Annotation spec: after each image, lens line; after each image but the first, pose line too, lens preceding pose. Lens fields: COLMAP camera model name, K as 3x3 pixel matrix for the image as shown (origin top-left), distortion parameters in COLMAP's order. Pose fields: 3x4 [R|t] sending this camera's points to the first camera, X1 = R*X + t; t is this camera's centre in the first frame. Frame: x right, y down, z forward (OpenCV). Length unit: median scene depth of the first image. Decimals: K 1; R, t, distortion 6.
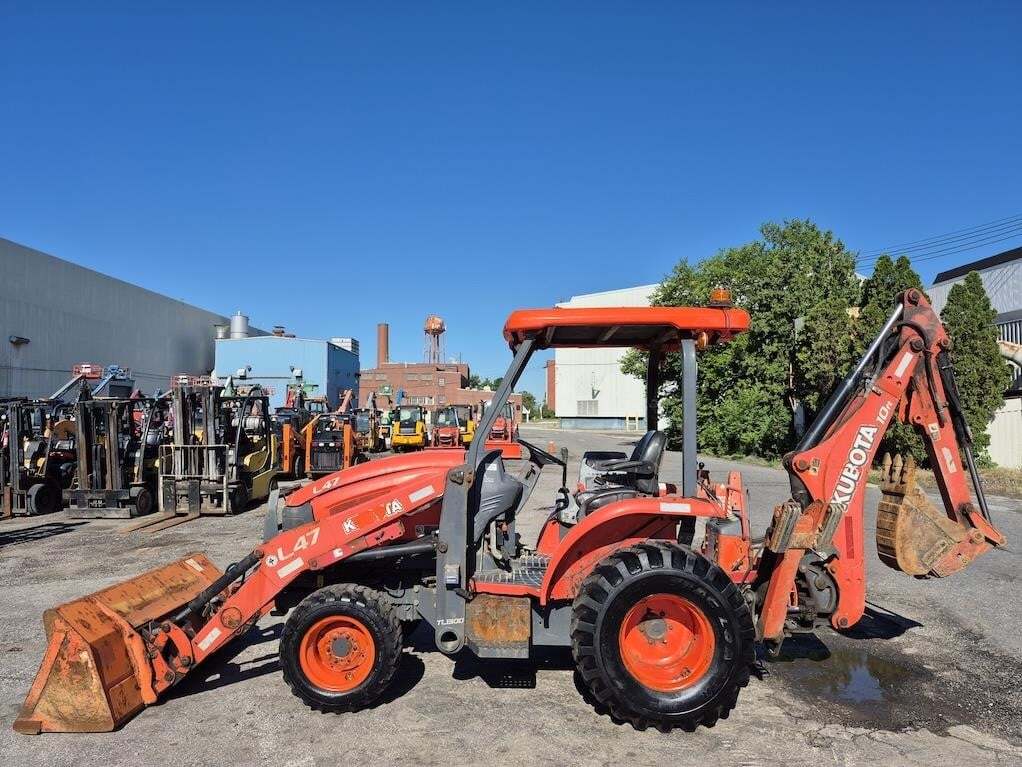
lens RADIAL K [[706.2, 0, 511.0], [0, 706.2, 383.5], [0, 0, 1]] dist [0.117225, -0.122646]
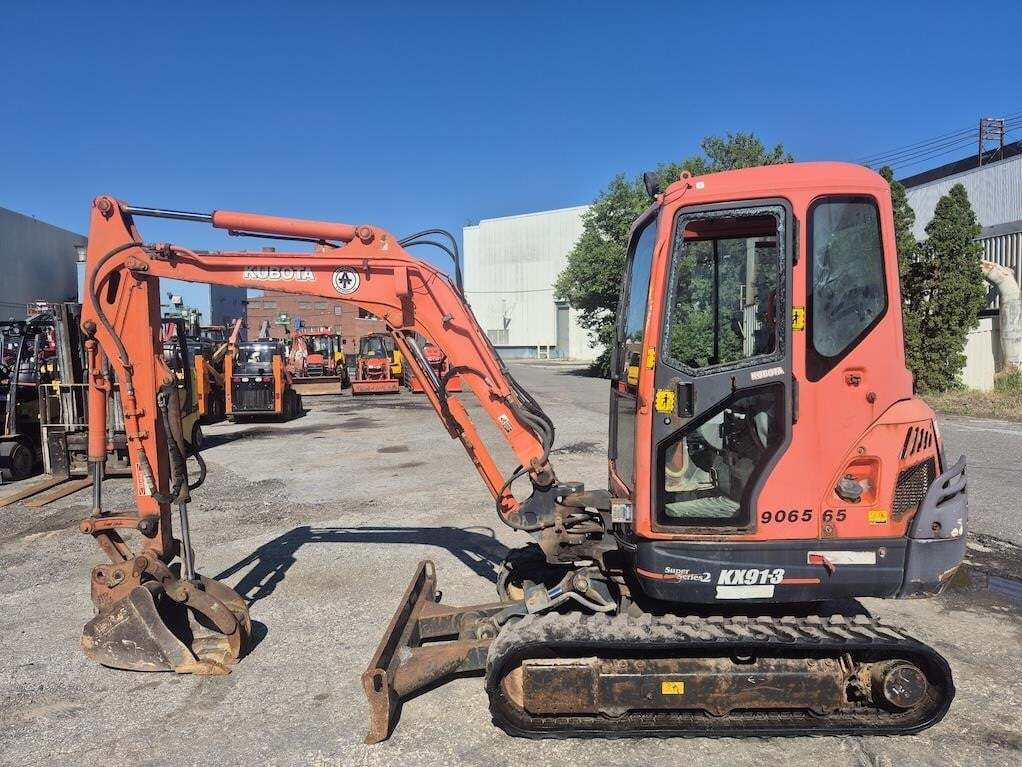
lens RADIAL K [[706.2, 0, 511.0], [0, 706.2, 383.5], [0, 0, 1]] dist [0.117225, -0.122646]
pose [[0.989201, -0.017769, 0.145487, -0.081073], [0.003358, 0.995111, 0.098709, 0.009405], [-0.146530, -0.097155, 0.984424, 0.138672]]
